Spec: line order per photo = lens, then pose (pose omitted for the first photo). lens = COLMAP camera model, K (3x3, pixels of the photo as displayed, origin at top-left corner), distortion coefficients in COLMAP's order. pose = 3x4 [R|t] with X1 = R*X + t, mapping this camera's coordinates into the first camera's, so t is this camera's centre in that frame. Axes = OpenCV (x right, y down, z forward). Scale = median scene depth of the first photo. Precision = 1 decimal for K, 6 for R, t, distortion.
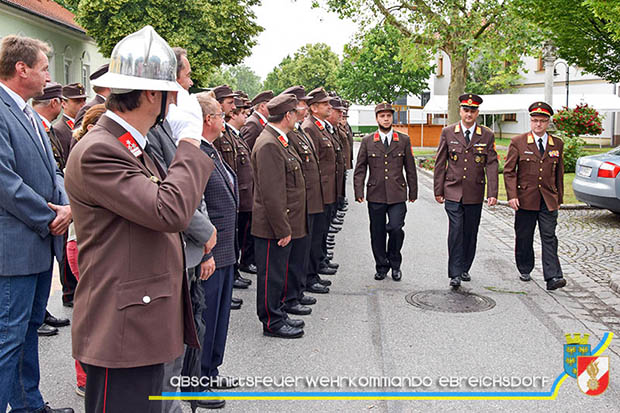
lens RADIAL K [[736.7, 0, 310.0], [0, 736.7, 206.5], [0, 0, 1]] dist [-0.005843, 0.036080]
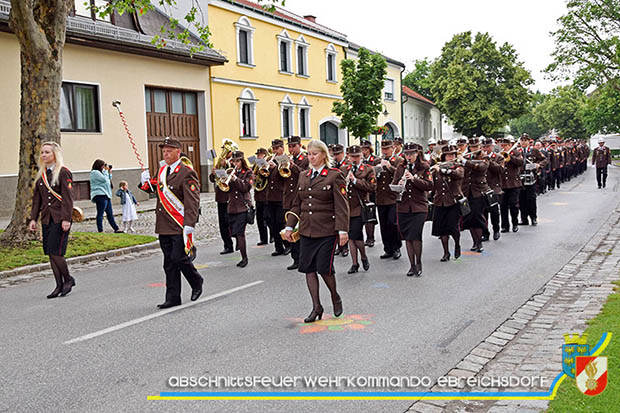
lens RADIAL K [[752.6, 0, 282.9], [0, 752.6, 206.4], [0, 0, 1]] dist [-0.014038, 0.354091]
pose [[0.940596, -0.009391, -0.339397, -0.022278], [-0.005931, 0.999010, -0.044080, 0.115393], [0.339475, 0.043475, 0.939610, -0.978120]]
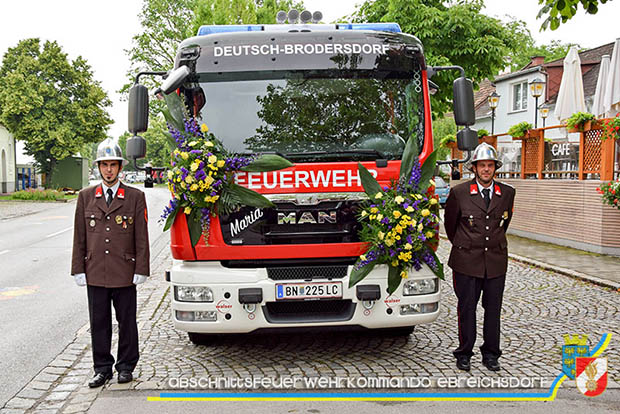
lens RADIAL K [[694.6, 0, 308.2], [0, 694.6, 234.2], [0, 0, 1]] dist [-0.006287, 0.025599]
pose [[0.978649, -0.018166, 0.204735, 0.039574], [0.025033, 0.999206, -0.031001, 0.073146], [-0.204009, 0.035465, 0.978326, -0.620743]]
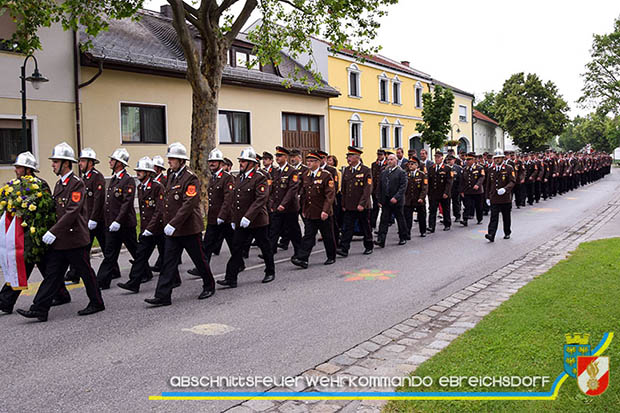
lens RADIAL K [[546.3, 0, 311.4], [0, 546.3, 187.0], [0, 0, 1]] dist [-0.169595, 0.123573]
pose [[0.880664, -0.002930, -0.473732, 0.003676], [-0.028795, 0.997801, -0.059701, 0.116023], [0.472866, 0.066218, 0.878643, -0.986990]]
